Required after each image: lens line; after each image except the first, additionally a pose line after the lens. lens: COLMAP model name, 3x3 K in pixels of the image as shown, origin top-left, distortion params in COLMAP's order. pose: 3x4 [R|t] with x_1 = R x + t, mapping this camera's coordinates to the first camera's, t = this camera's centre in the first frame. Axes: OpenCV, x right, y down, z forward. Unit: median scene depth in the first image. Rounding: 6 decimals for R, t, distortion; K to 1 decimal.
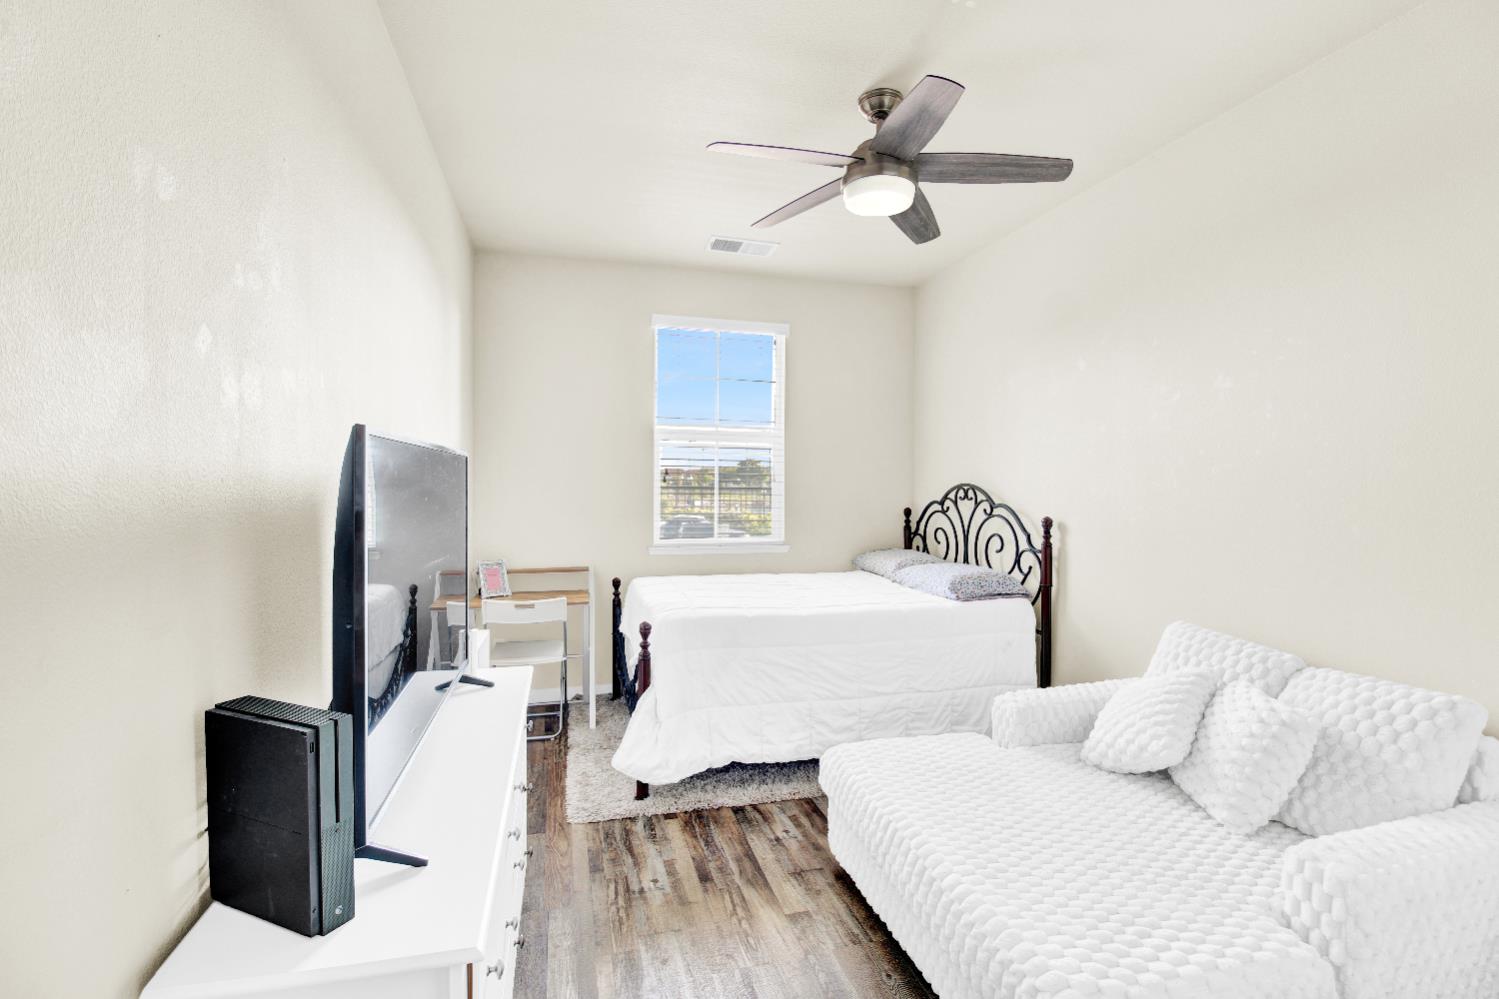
lens RADIAL K [[698.7, 0, 755.8], [0, 698.7, 494.0], [0, 0, 1]] dist [-0.002949, -0.011964]
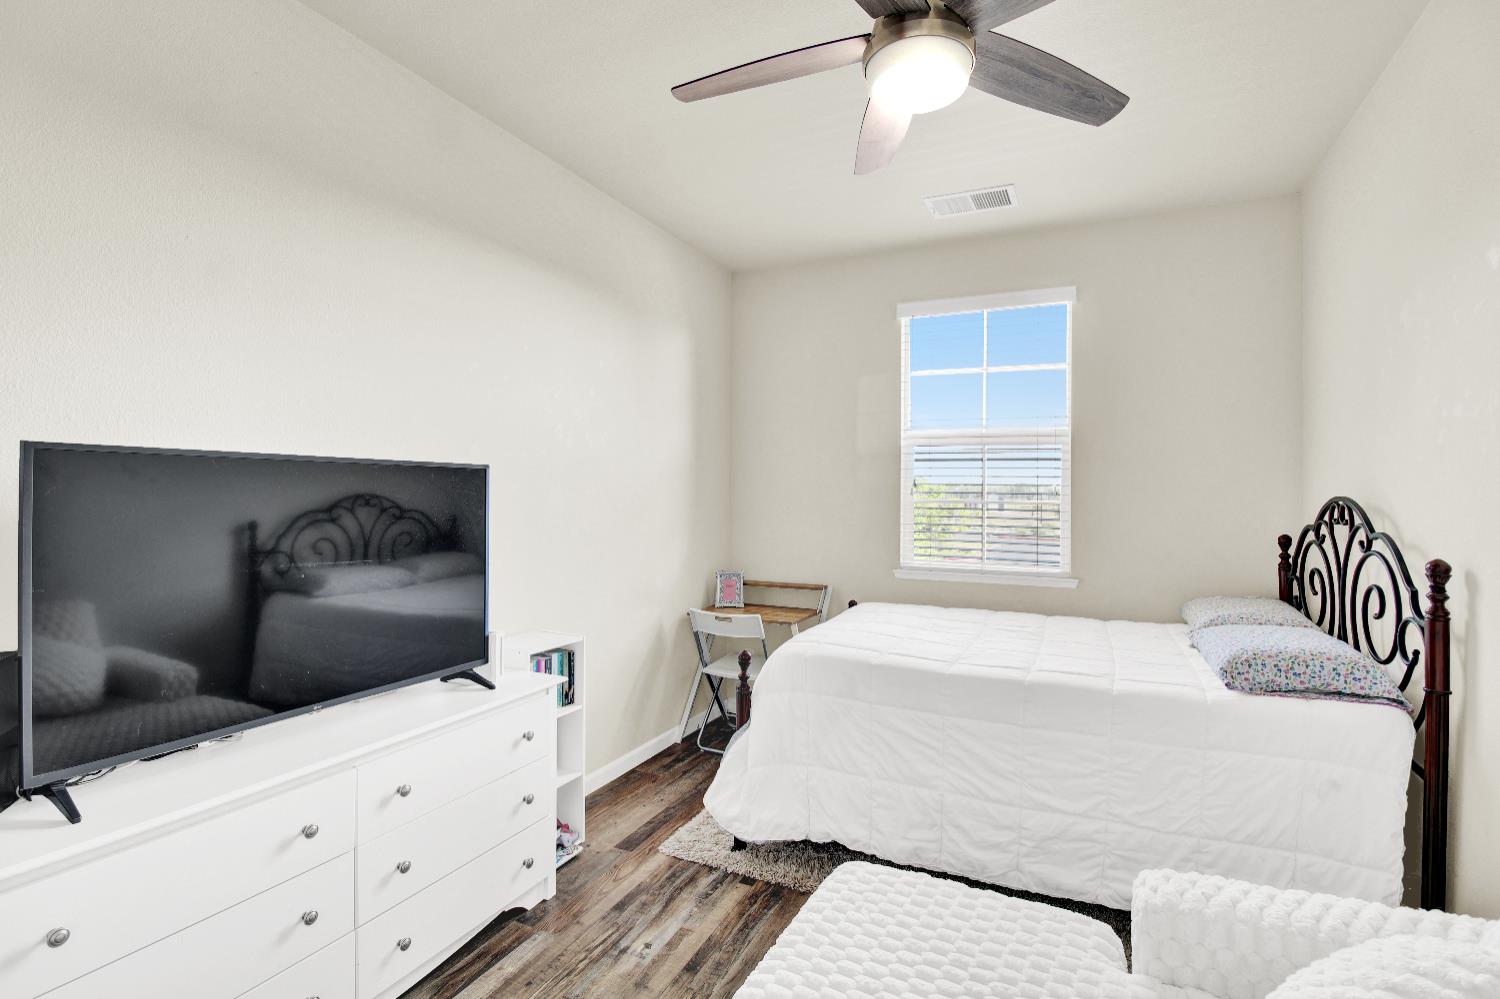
lens RADIAL K [[699.1, 0, 756.3], [0, 699.1, 494.0], [0, 0, 1]] dist [-0.002949, -0.011964]
pose [[0.764680, 0.000182, -0.644410, 0.376416], [-0.015140, 0.999729, -0.017683, 0.000970], [0.644233, 0.023278, 0.764475, 0.291574]]
